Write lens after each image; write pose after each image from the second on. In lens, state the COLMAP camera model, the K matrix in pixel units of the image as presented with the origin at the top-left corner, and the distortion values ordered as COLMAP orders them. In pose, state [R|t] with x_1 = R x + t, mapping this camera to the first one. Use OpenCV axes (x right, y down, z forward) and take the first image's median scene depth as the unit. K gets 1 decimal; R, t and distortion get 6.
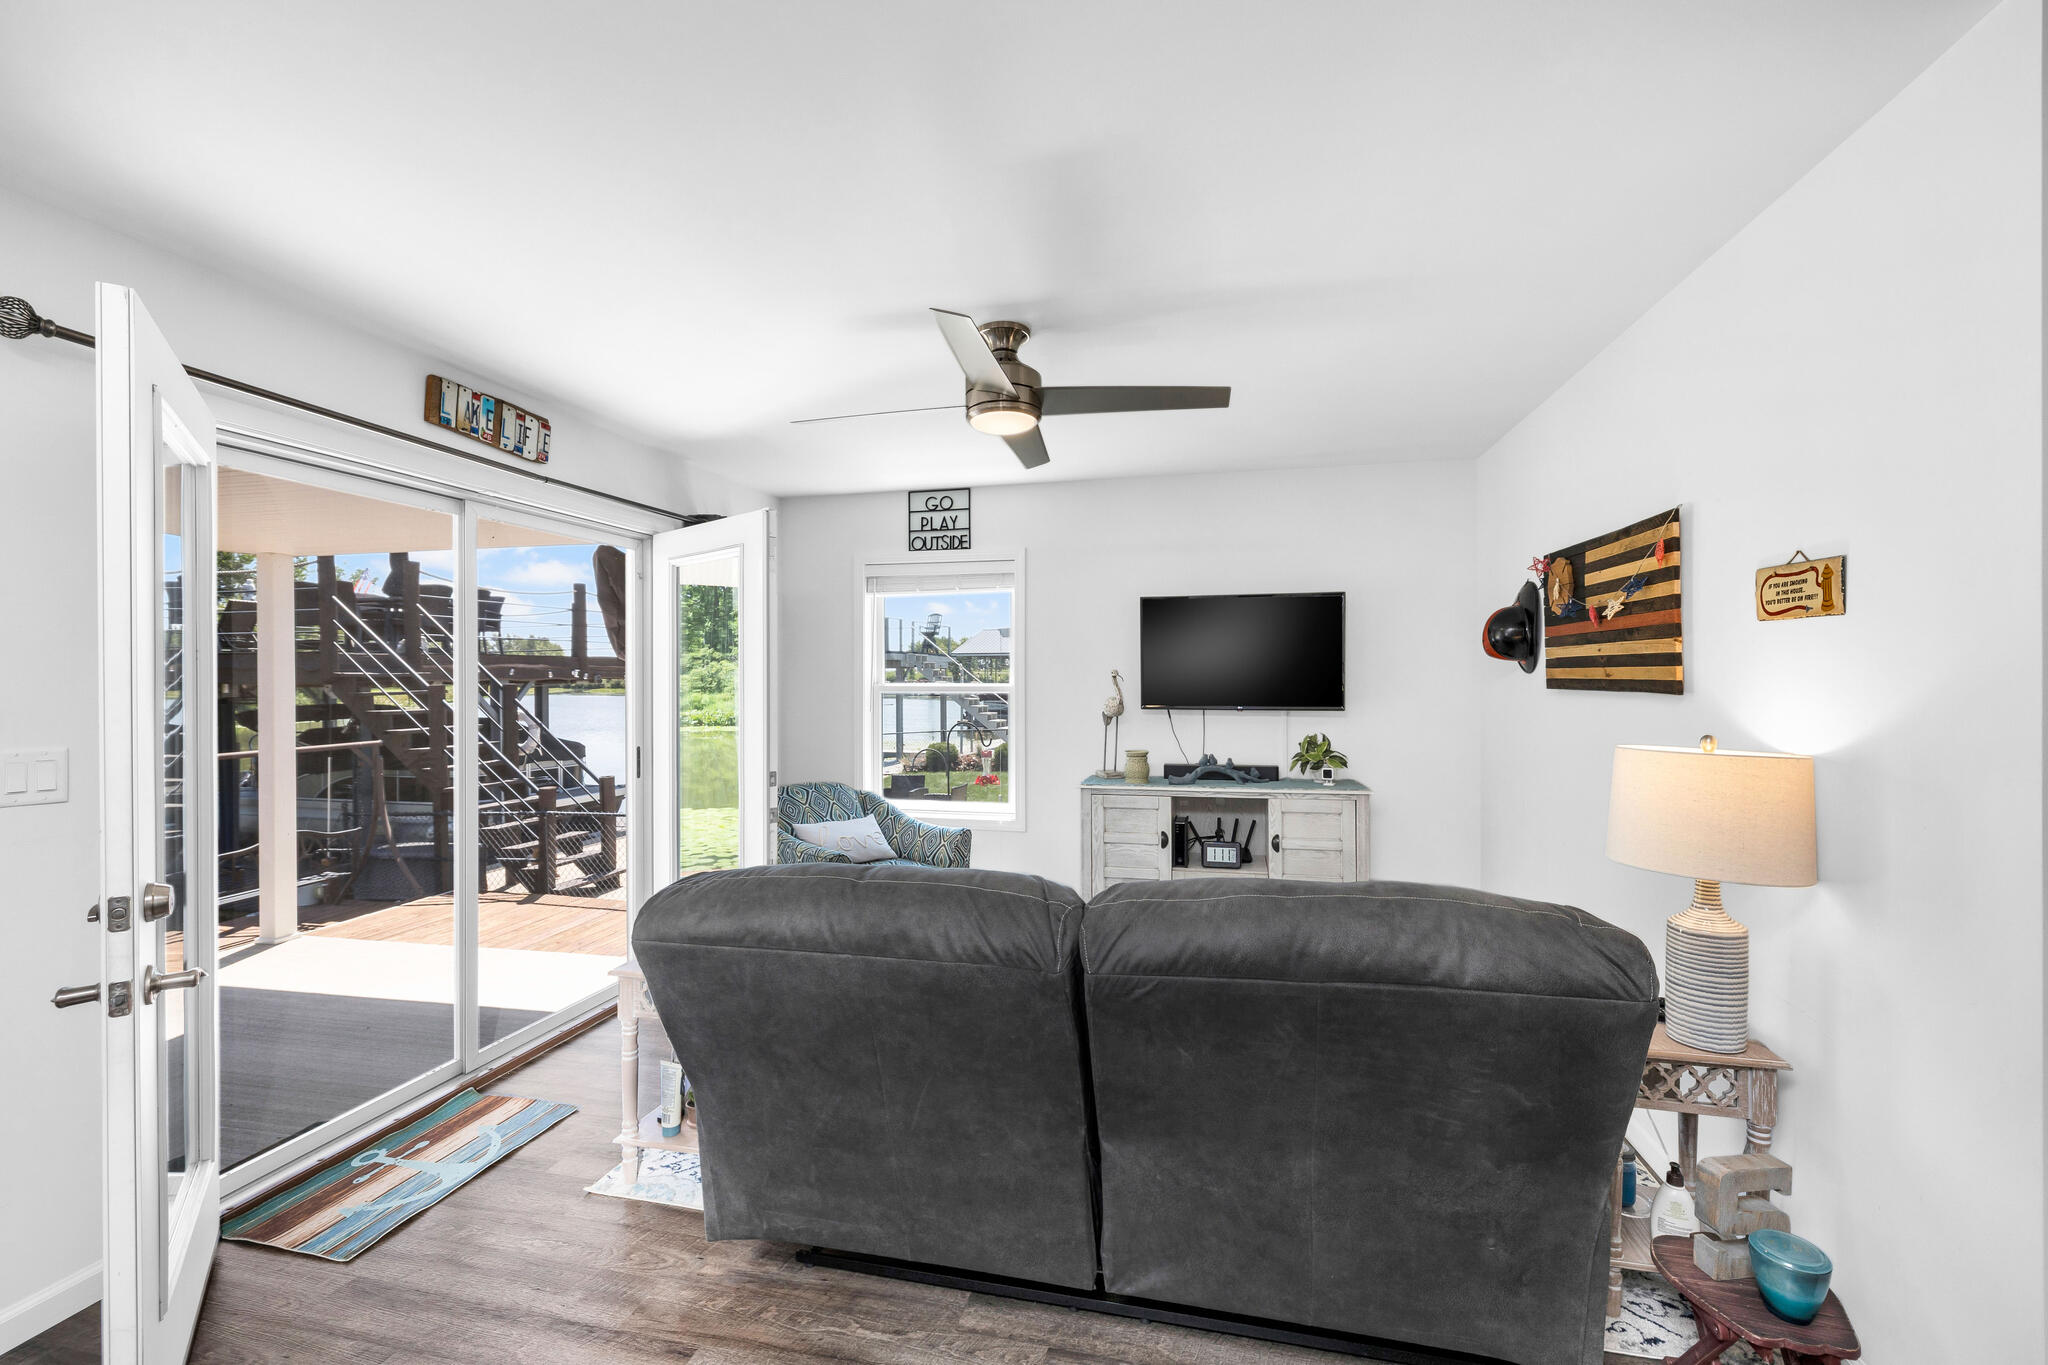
lens RADIAL K [[855.7, 0, 1030.2], [0, 855.7, 683.4], [0, 0, 1]] dist [-0.000613, 0.000200]
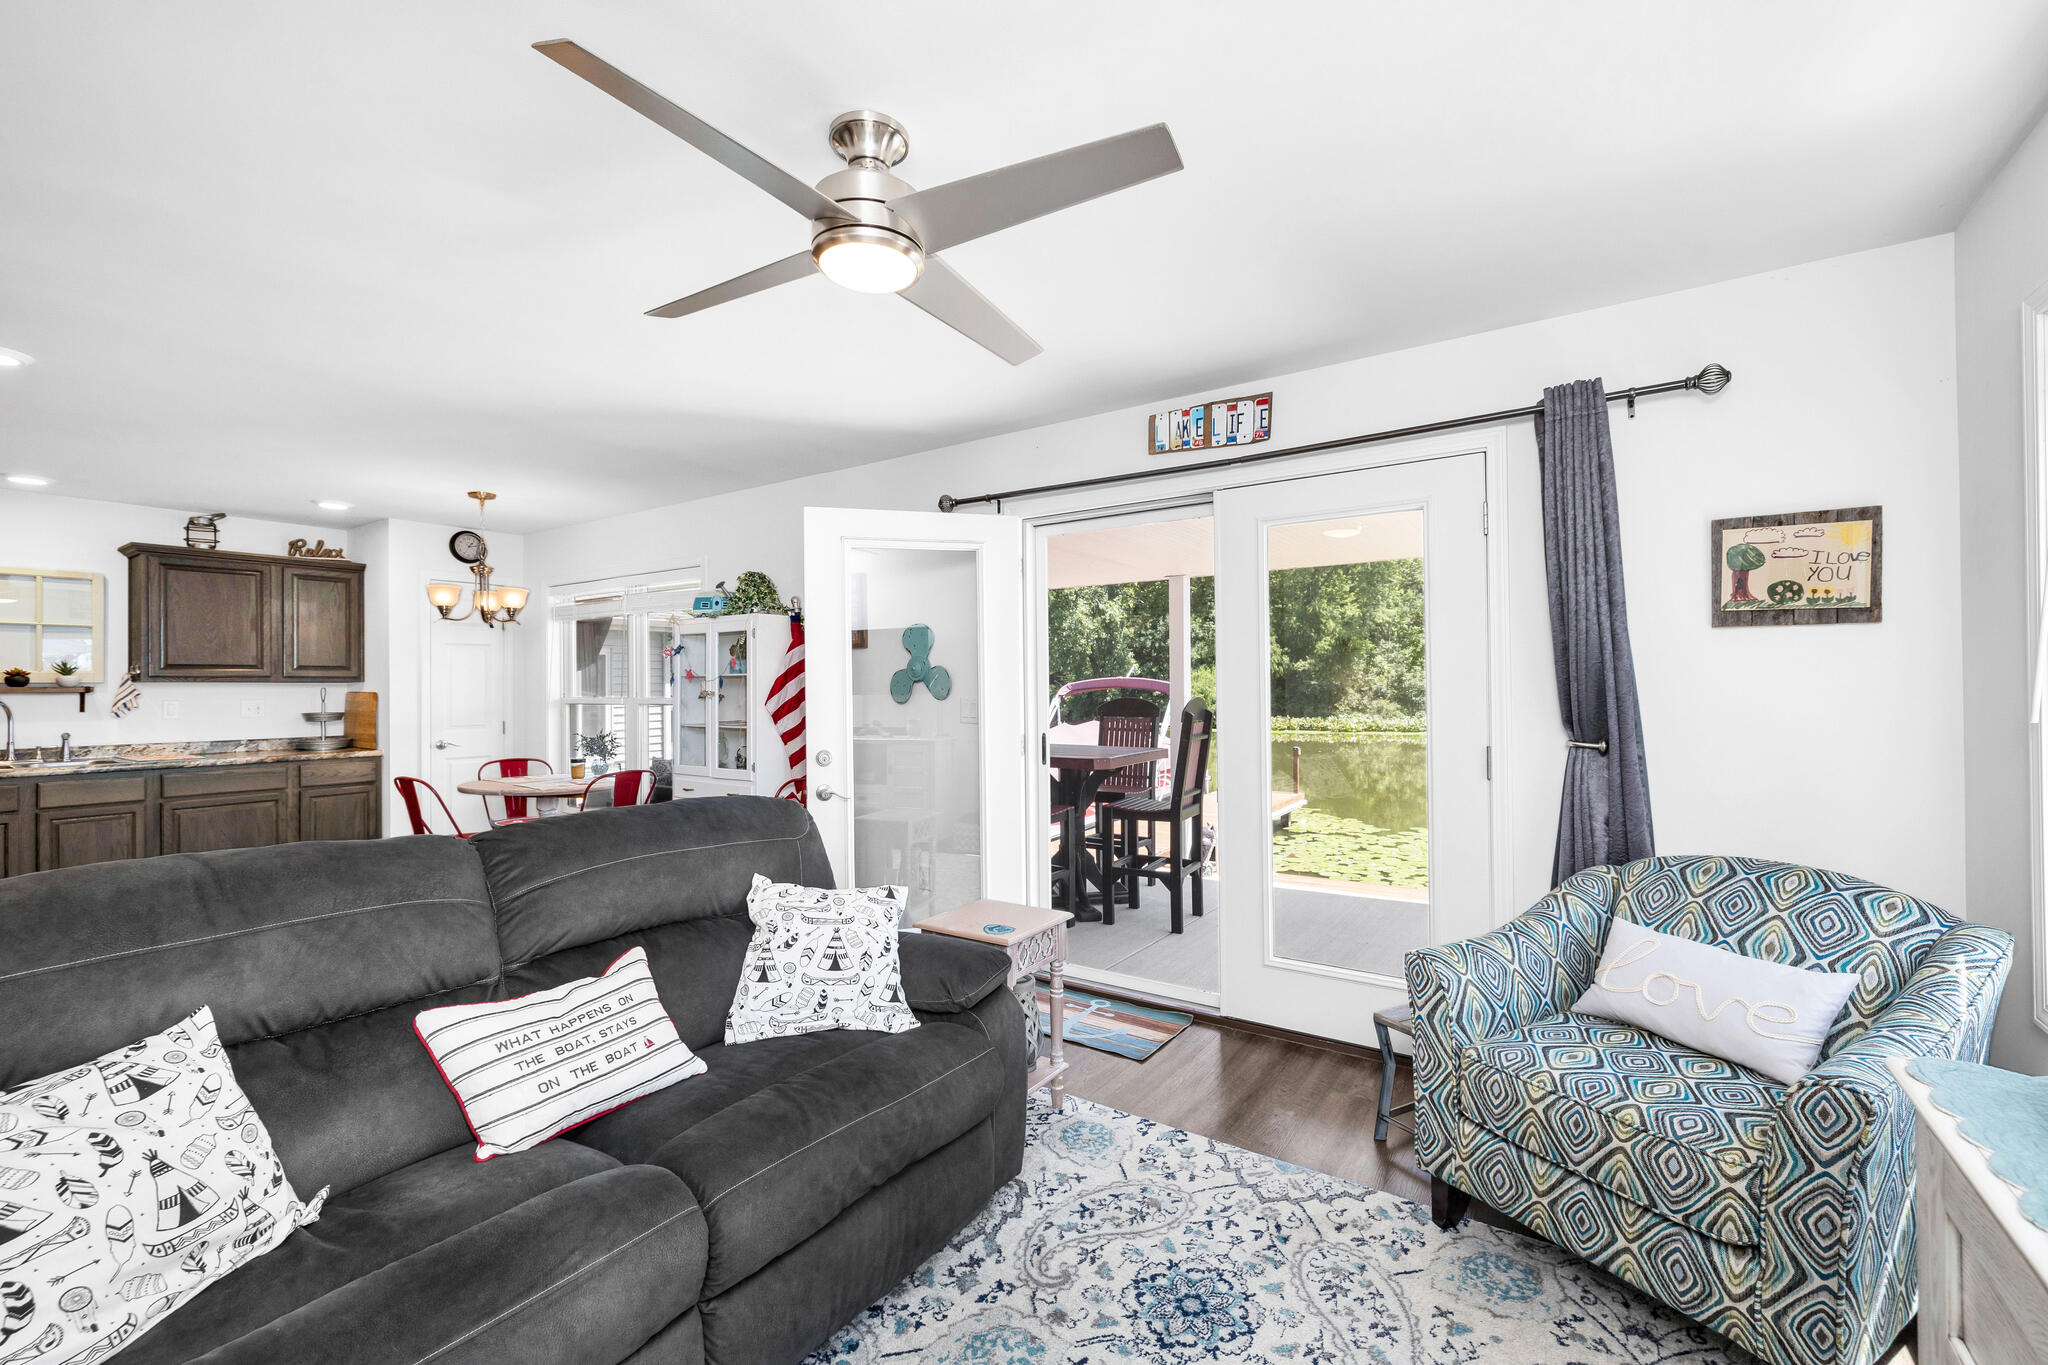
lens RADIAL K [[855.7, 0, 1030.7], [0, 855.7, 682.0], [0, 0, 1]] dist [-0.000613, 0.000200]
pose [[-0.361340, 0.002507, -0.932431, 0.487197], [0.005701, 0.999984, 0.000479, 0.022981], [0.932417, -0.005143, -0.361348, 1.189658]]
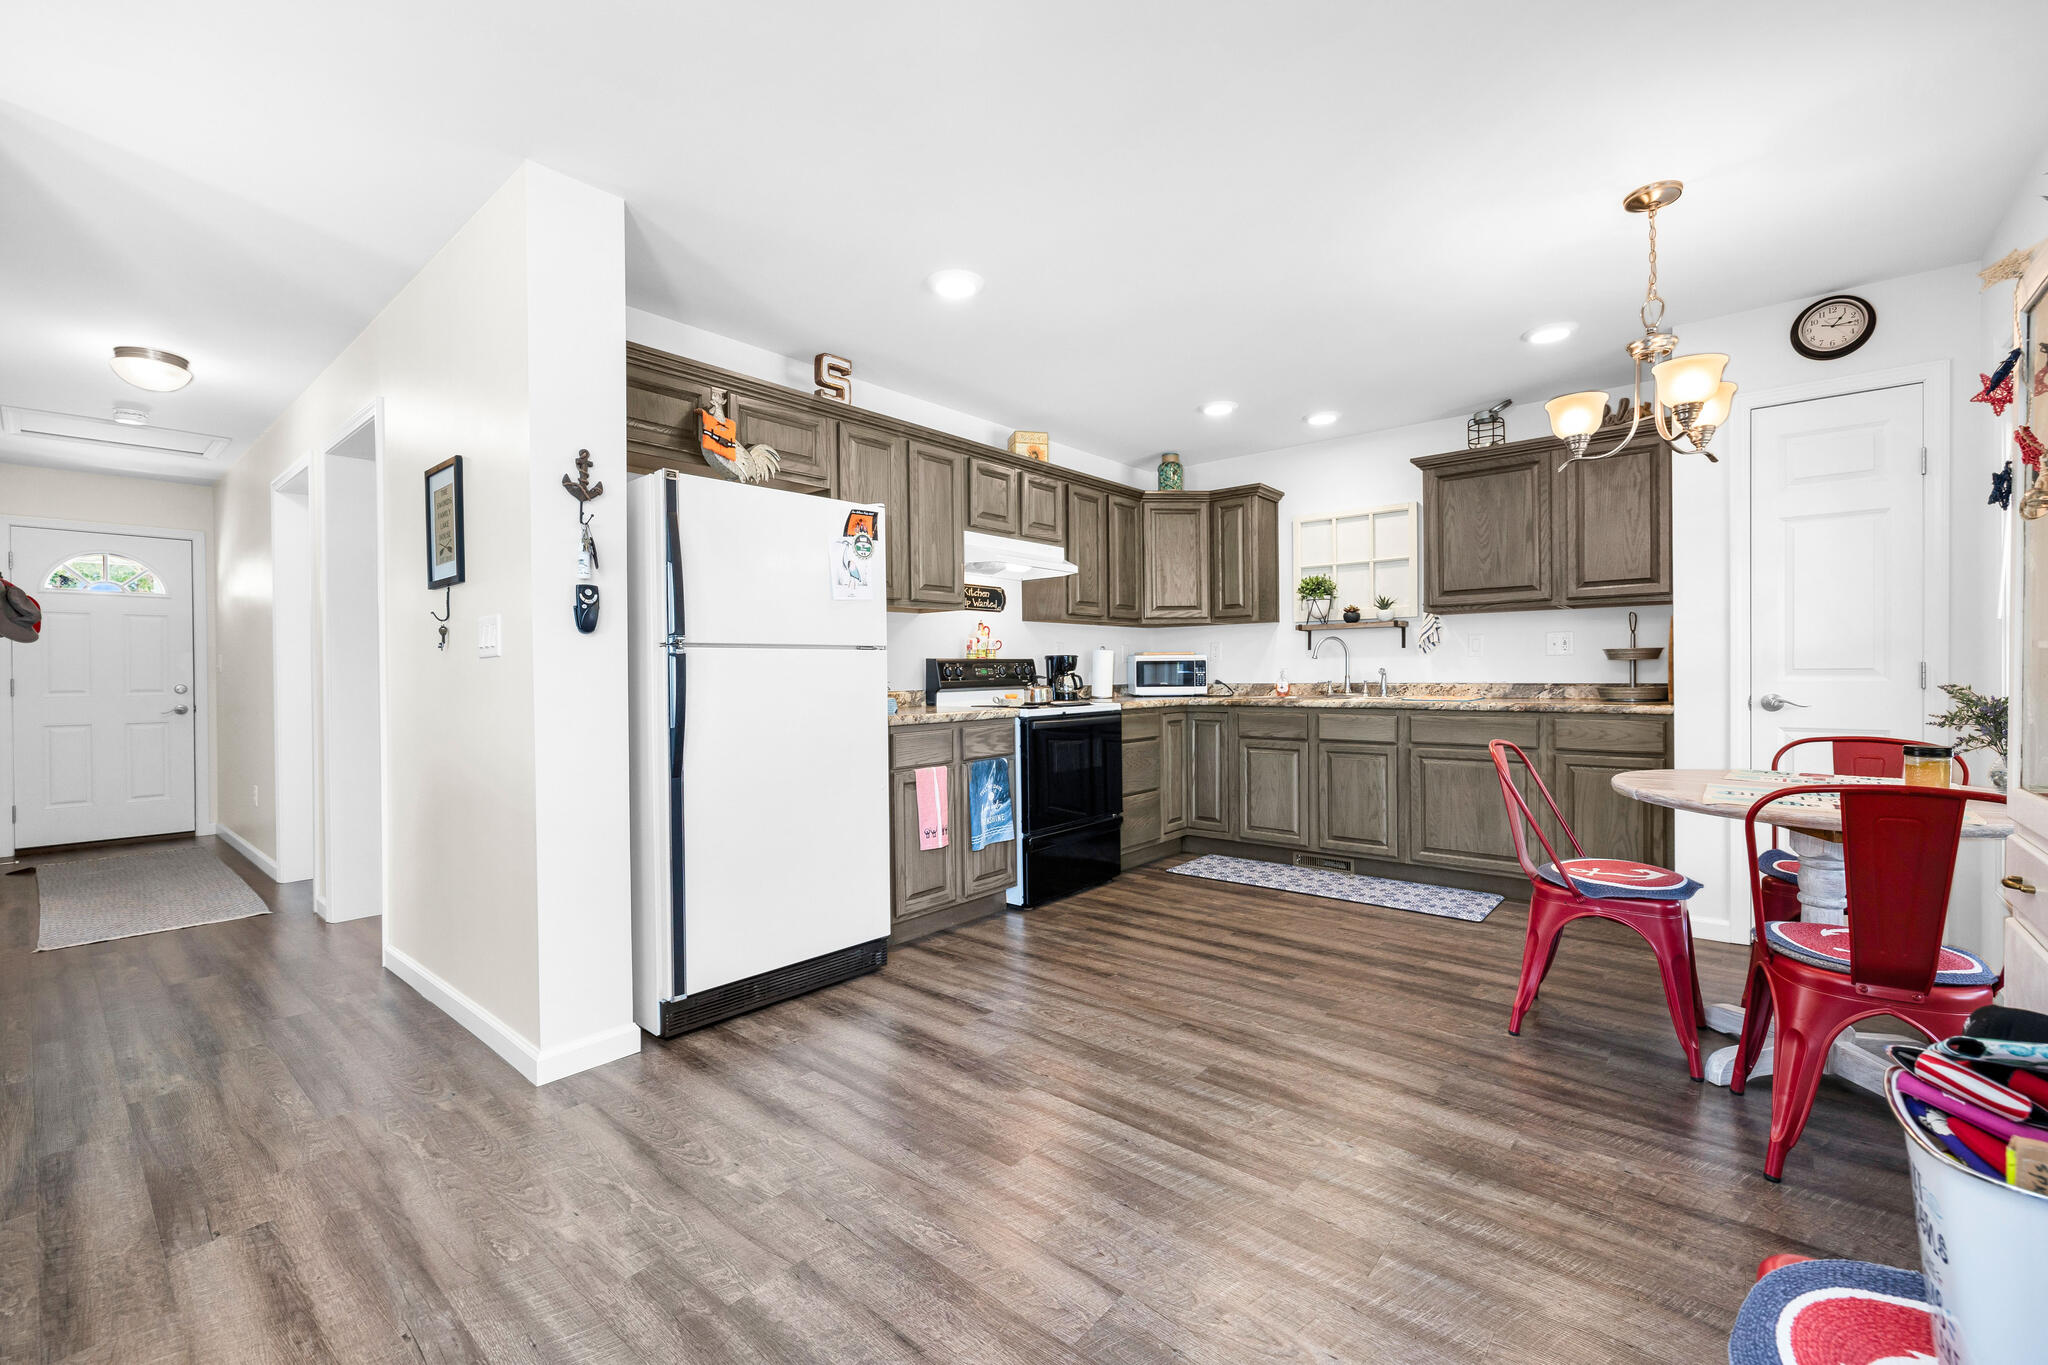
lens RADIAL K [[855.7, 0, 1025.6], [0, 855.7, 680.2], [0, 0, 1]] dist [-0.000613, 0.000200]
pose [[-0.887150, 0.007666, 0.461417, -0.519063], [0.014064, 0.999847, 0.010428, 0.107226], [-0.461267, 0.015741, -0.887122, 0.622617]]
